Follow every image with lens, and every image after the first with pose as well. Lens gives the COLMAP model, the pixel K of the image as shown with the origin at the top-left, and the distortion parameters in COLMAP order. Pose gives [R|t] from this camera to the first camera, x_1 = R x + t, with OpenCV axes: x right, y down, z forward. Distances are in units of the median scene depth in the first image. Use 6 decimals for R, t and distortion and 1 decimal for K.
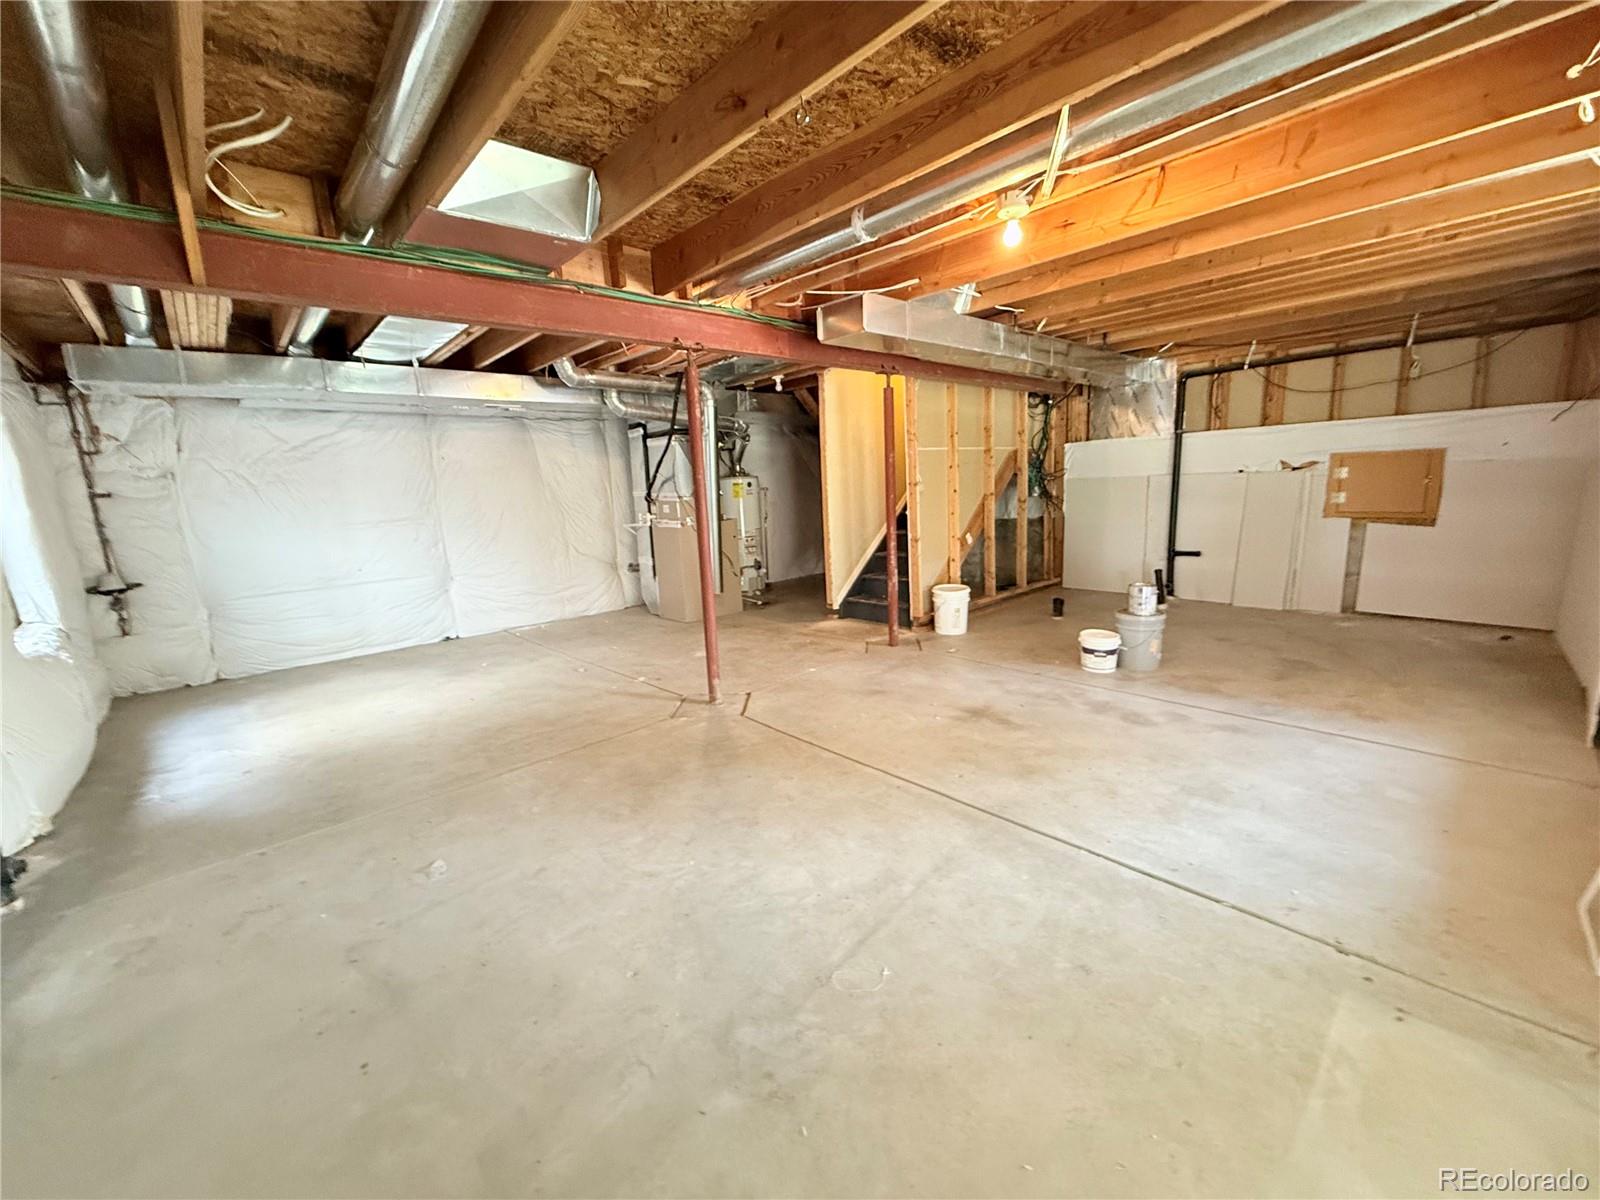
lens RADIAL K [[635.9, 0, 797.1], [0, 635.9, 597.9], [0, 0, 1]] dist [-0.000903, 0.000195]
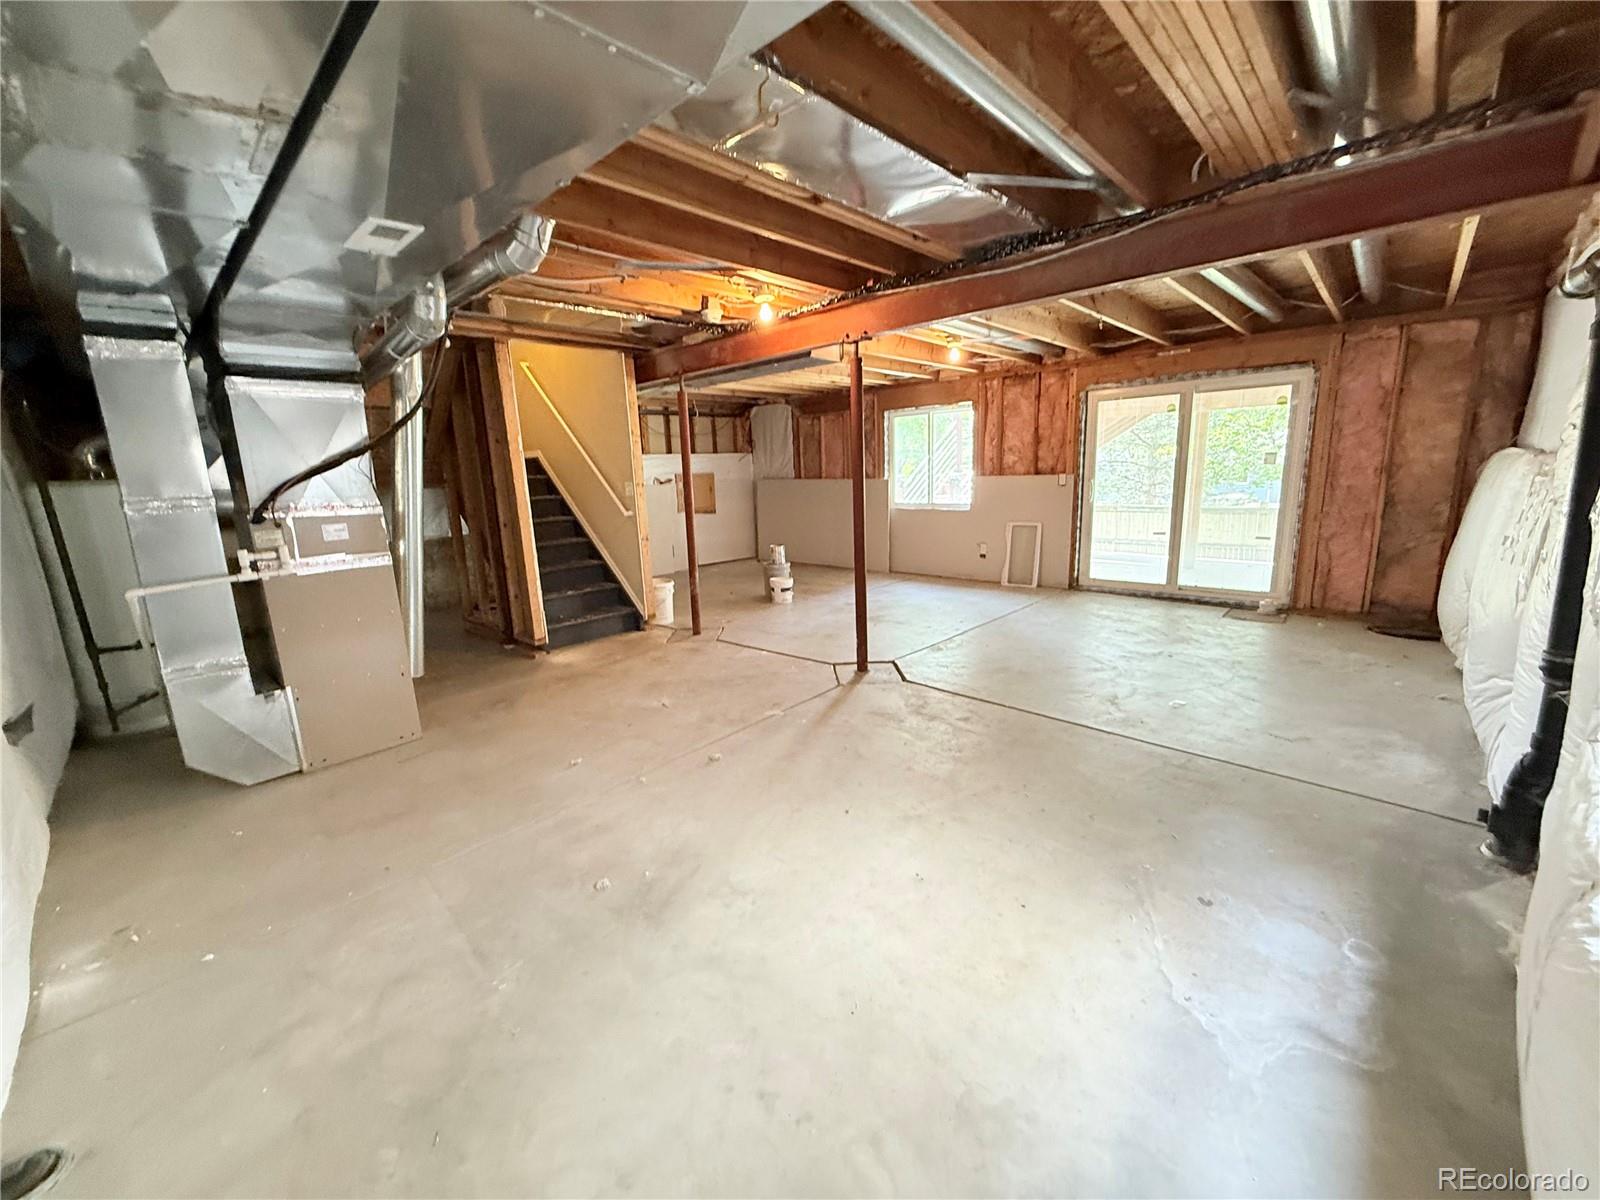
lens RADIAL K [[635.9, 0, 797.1], [0, 635.9, 597.9], [0, 0, 1]] dist [-0.000903, 0.000195]
pose [[-0.071373, -0.146694, 0.986604, -0.966123], [0.220941, 0.962230, 0.159053, -0.123981], [-0.972672, 0.229333, -0.036266, 0.927344]]
